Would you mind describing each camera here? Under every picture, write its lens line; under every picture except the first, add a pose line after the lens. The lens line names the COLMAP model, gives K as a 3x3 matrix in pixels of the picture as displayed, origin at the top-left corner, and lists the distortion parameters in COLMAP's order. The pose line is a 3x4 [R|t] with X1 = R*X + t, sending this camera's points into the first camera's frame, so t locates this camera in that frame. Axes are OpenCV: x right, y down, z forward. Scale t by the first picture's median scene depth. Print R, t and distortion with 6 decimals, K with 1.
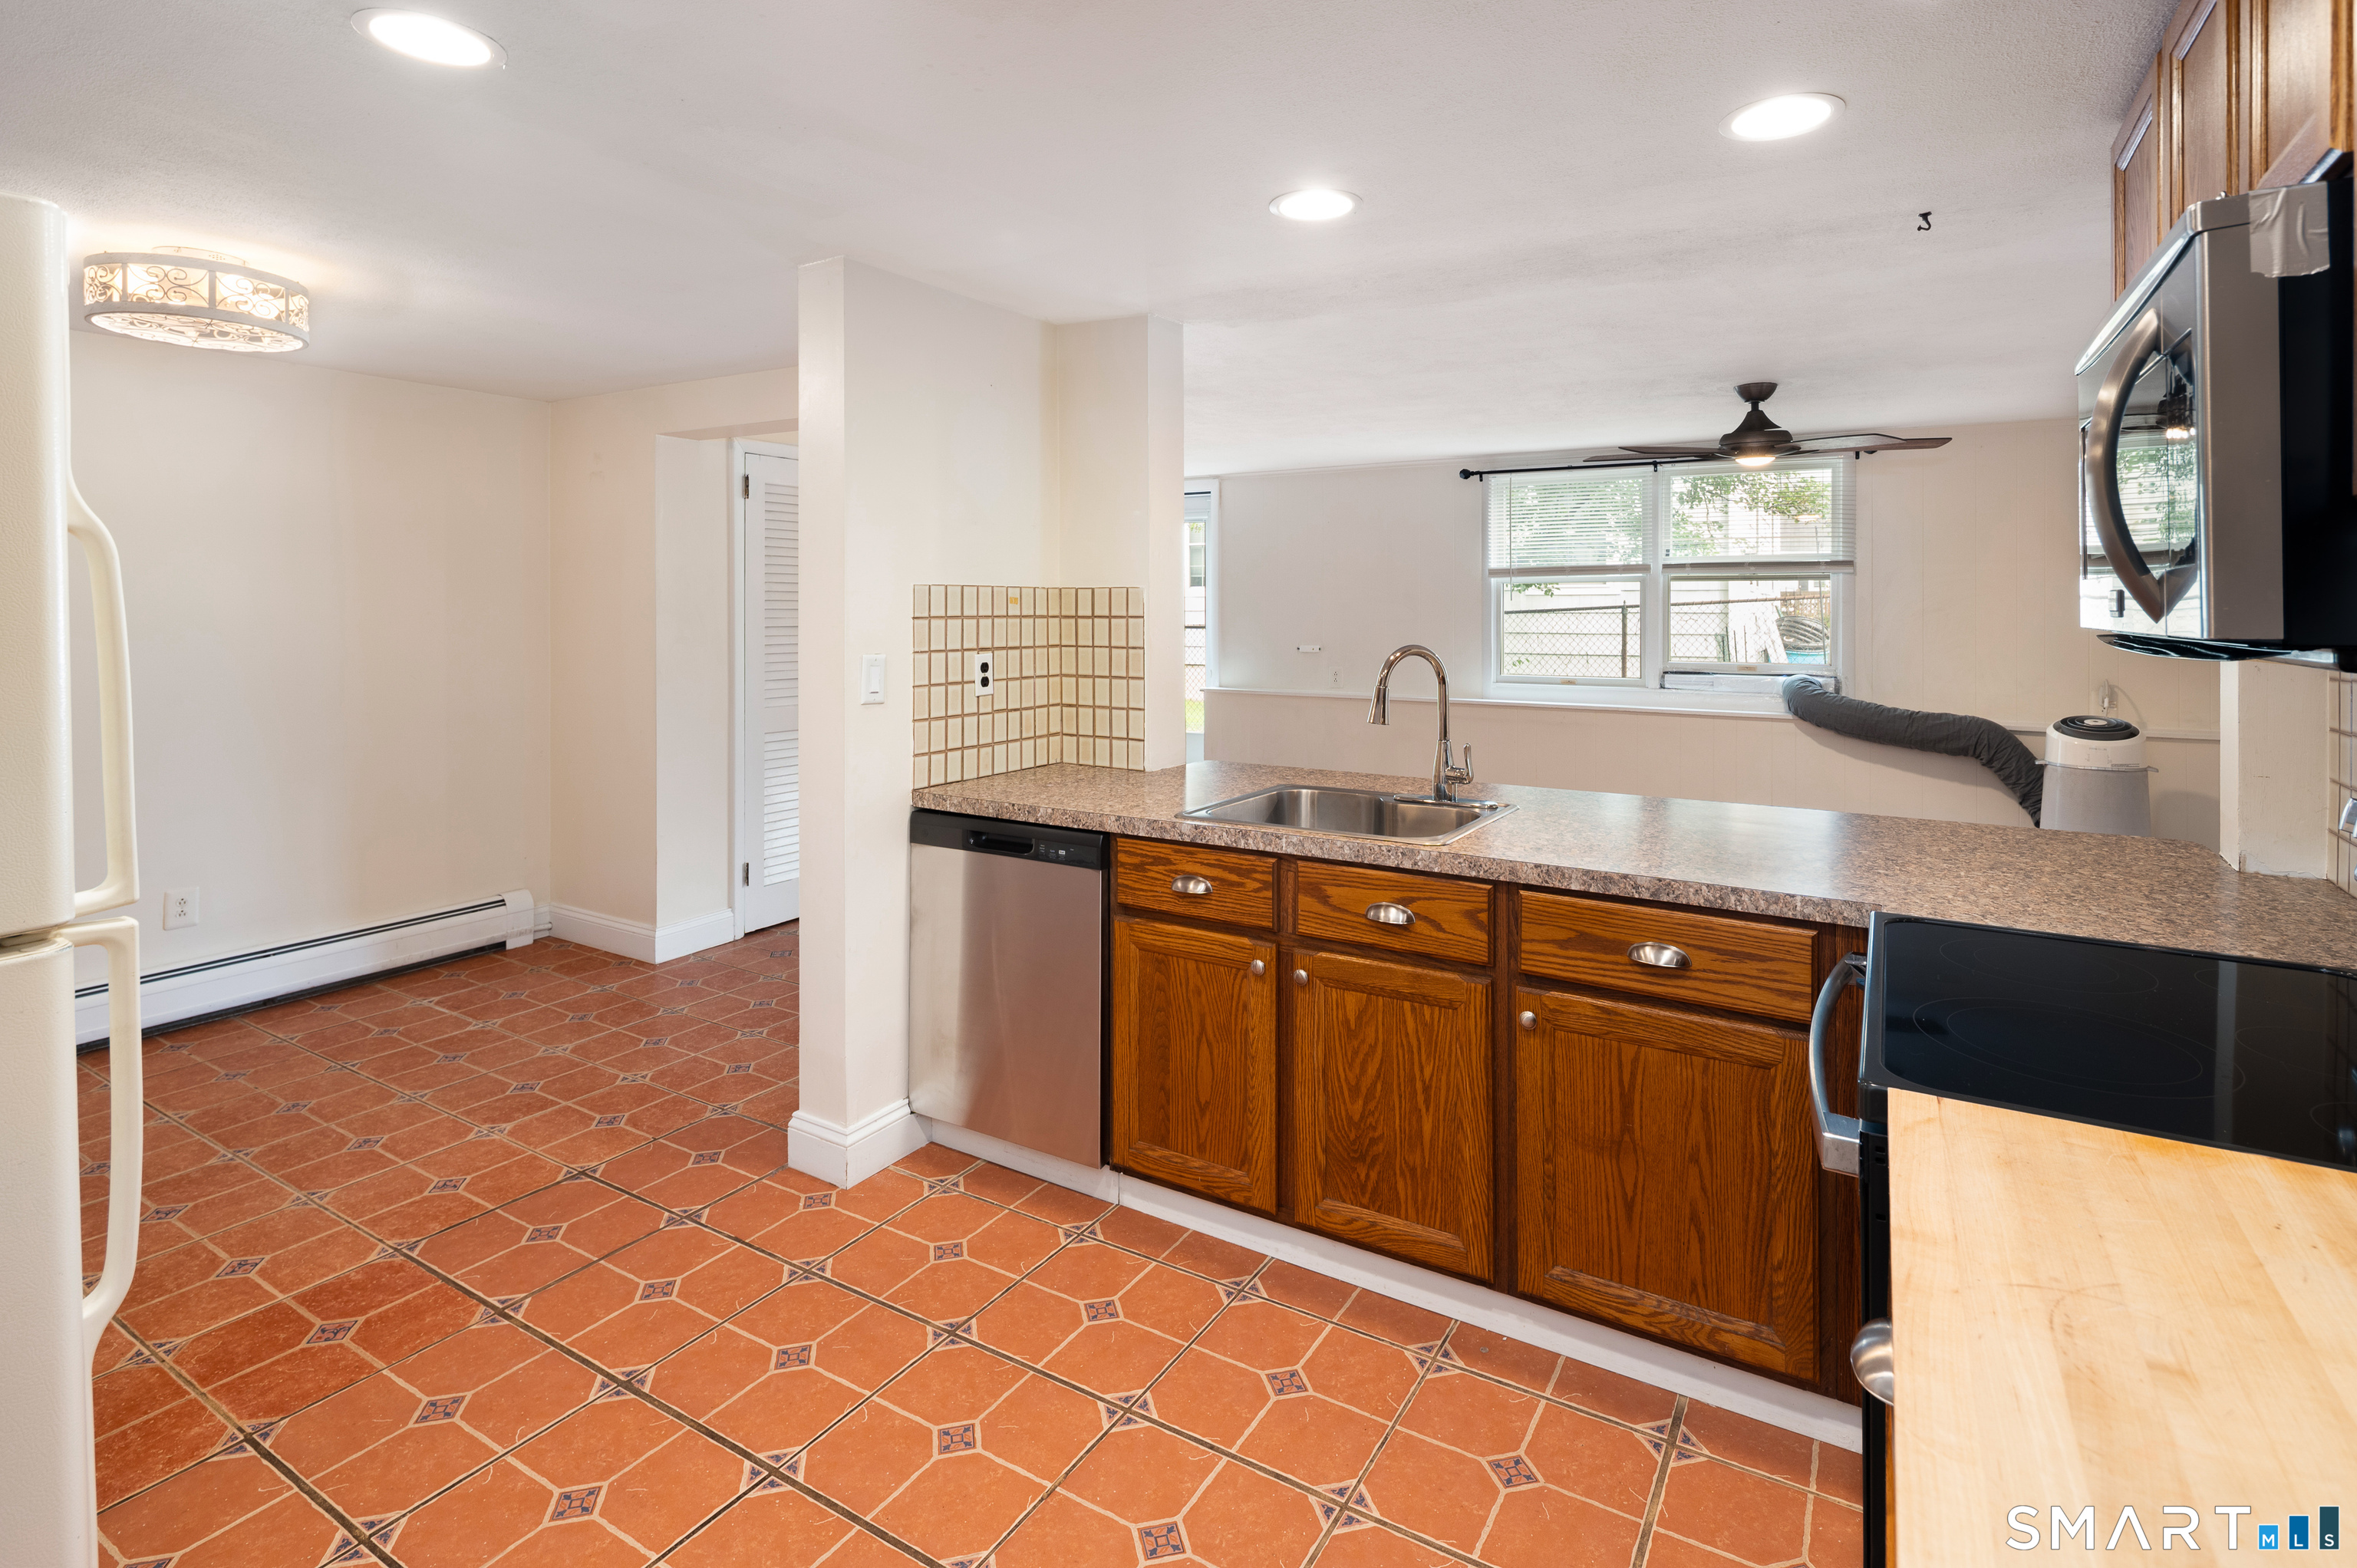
lens RADIAL K [[1149.5, 0, 1192.3], [0, 1149.5, 613.1], [0, 0, 1]] dist [0.006336, -0.003614]
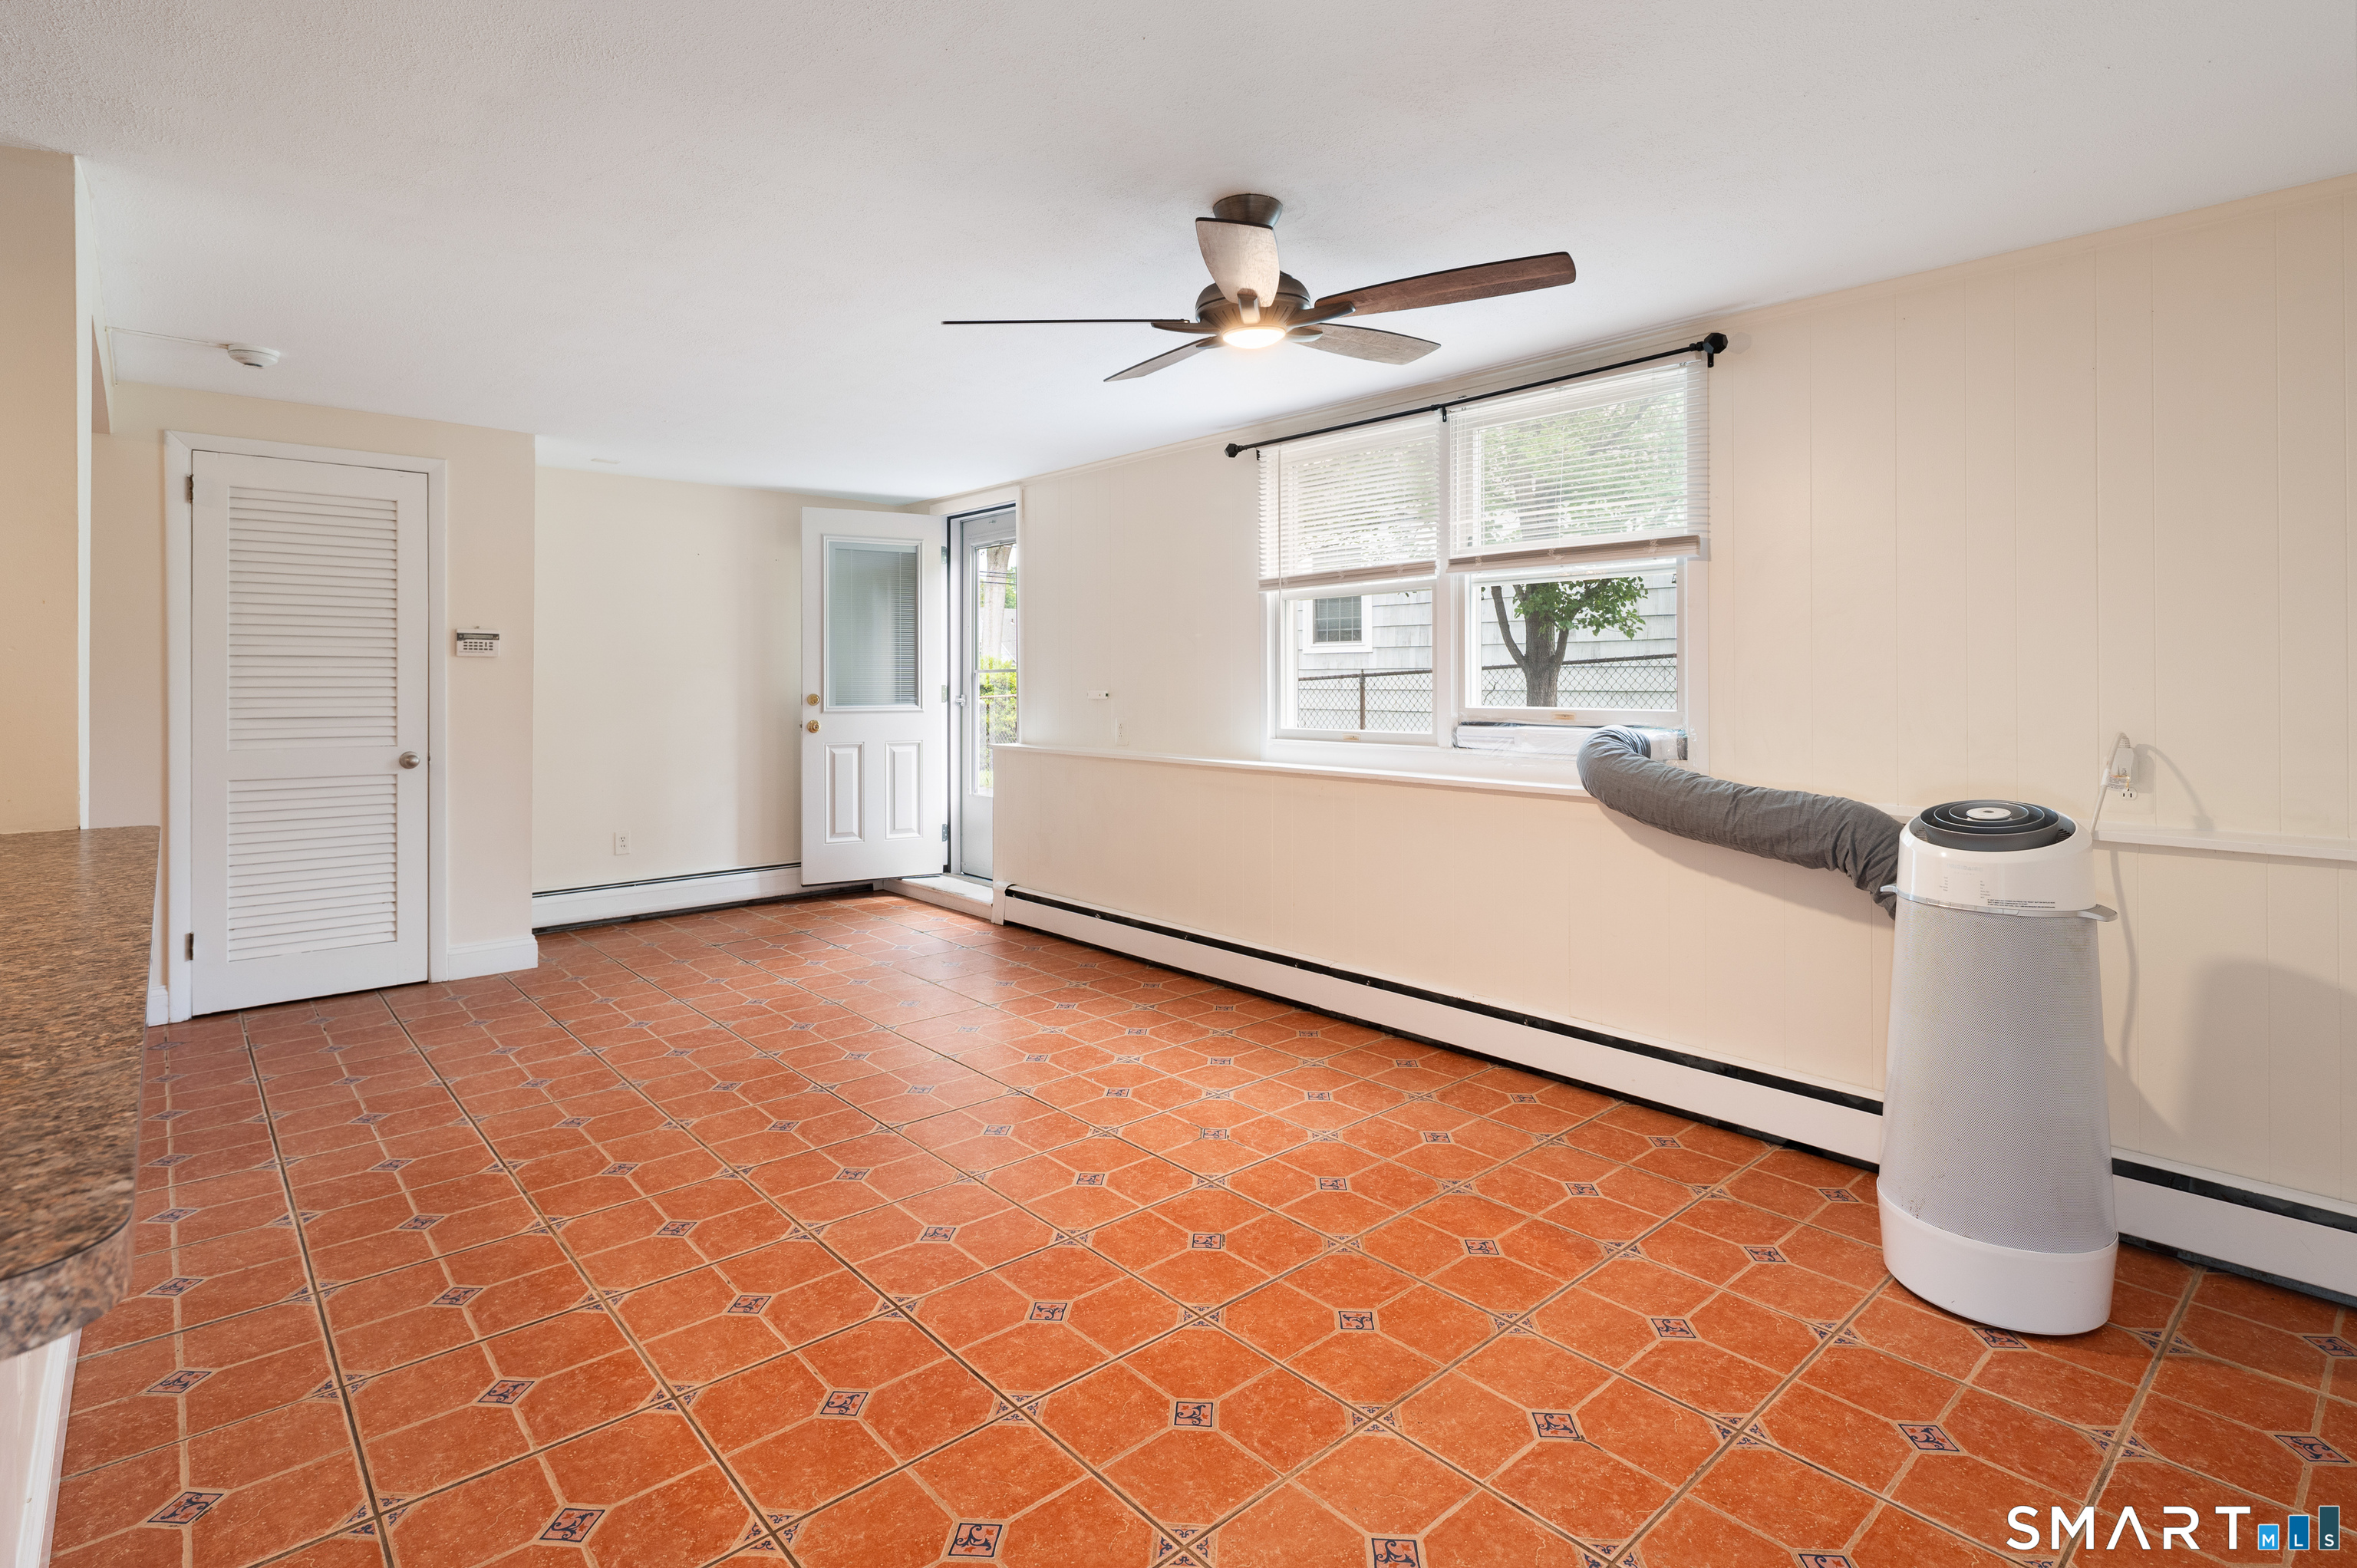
lens RADIAL K [[1149.5, 0, 1185.5], [0, 1149.5, 688.0], [0, 0, 1]] dist [0.006336, -0.003614]
pose [[0.956784, -0.001618, -0.290796, 1.025899], [0.002863, 0.999988, 0.003855, 0.064089], [0.290787, -0.004521, 0.956777, 0.730744]]
